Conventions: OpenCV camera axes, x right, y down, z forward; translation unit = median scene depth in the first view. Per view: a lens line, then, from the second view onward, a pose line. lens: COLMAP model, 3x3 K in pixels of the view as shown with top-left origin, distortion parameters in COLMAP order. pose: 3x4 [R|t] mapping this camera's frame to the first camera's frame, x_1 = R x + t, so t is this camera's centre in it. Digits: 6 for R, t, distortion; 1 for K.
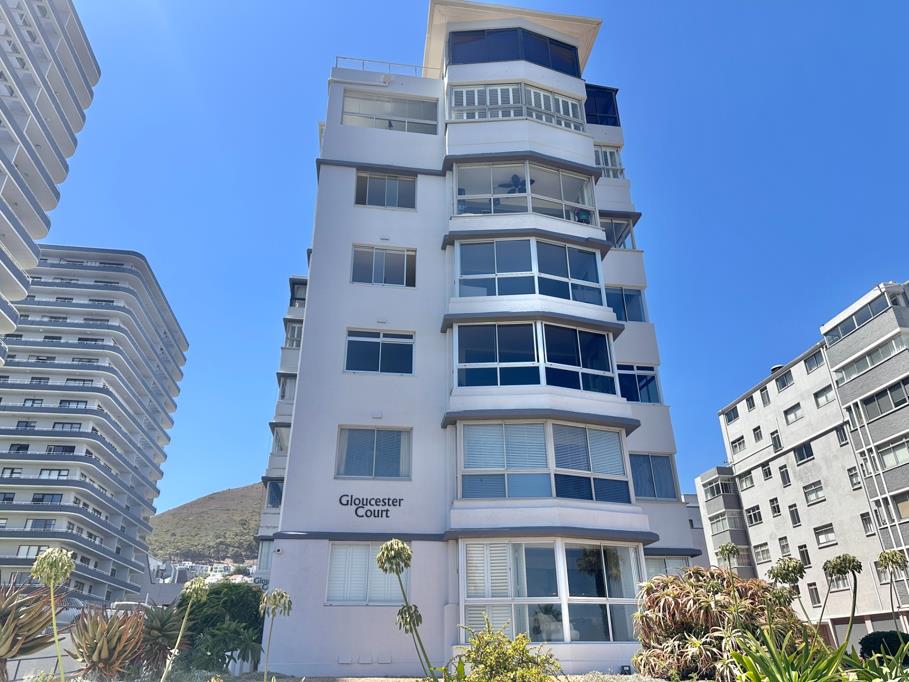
lens RADIAL K [[604.1, 0, 454.5], [0, 604.1, 341.0], [0, 0, 1]] dist [0.005308, 0.000690]
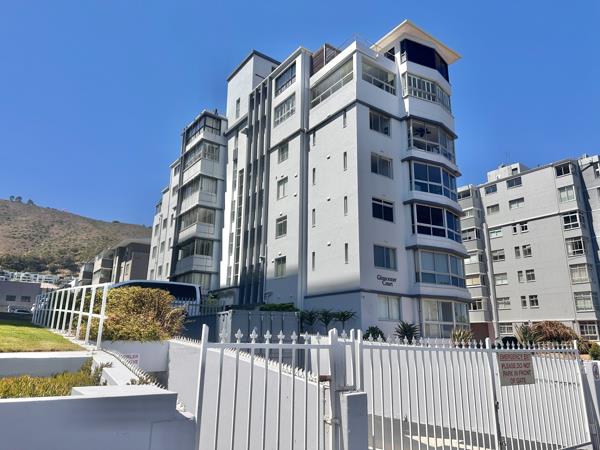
lens RADIAL K [[398.7, 0, 300.0], [0, 398.7, 225.0], [0, 0, 1]] dist [0.005308, 0.000690]
pose [[0.902825, 0.150858, 0.402676, -0.991664], [-0.225609, 0.963380, 0.144911, -0.071690], [-0.366069, -0.221677, 0.903799, -0.191180]]
